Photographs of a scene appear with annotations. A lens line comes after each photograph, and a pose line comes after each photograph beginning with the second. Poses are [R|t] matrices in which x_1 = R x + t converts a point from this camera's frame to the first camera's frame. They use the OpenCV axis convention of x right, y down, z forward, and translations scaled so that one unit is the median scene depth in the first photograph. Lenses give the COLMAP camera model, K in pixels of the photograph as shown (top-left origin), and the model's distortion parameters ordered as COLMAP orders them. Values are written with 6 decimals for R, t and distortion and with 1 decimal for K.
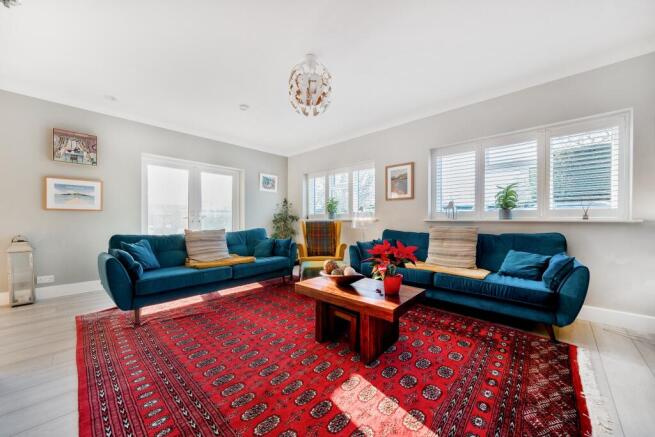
lens RADIAL K [[243.1, 0, 326.6], [0, 243.1, 220.4], [0, 0, 1]] dist [-0.000176, 0.000004]
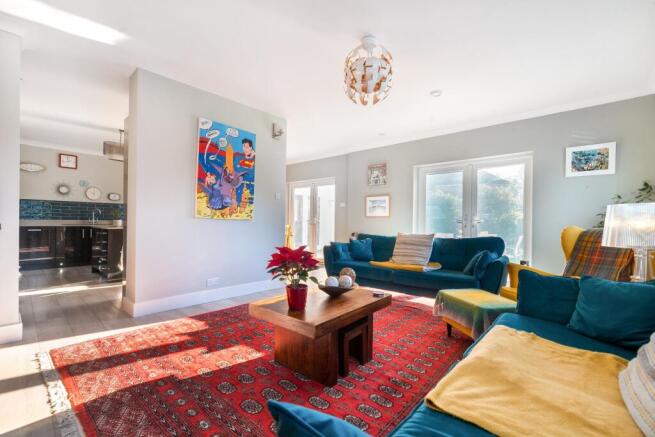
lens RADIAL K [[294.3, 0, 327.1], [0, 294.3, 220.7], [0, 0, 1]] dist [0.000727, 0.000099]
pose [[0.015902, -0.008130, -0.999841, 0.709945], [-0.015423, 0.999846, -0.008376, 0.001482], [0.999755, 0.015554, 0.015774, 0.632295]]
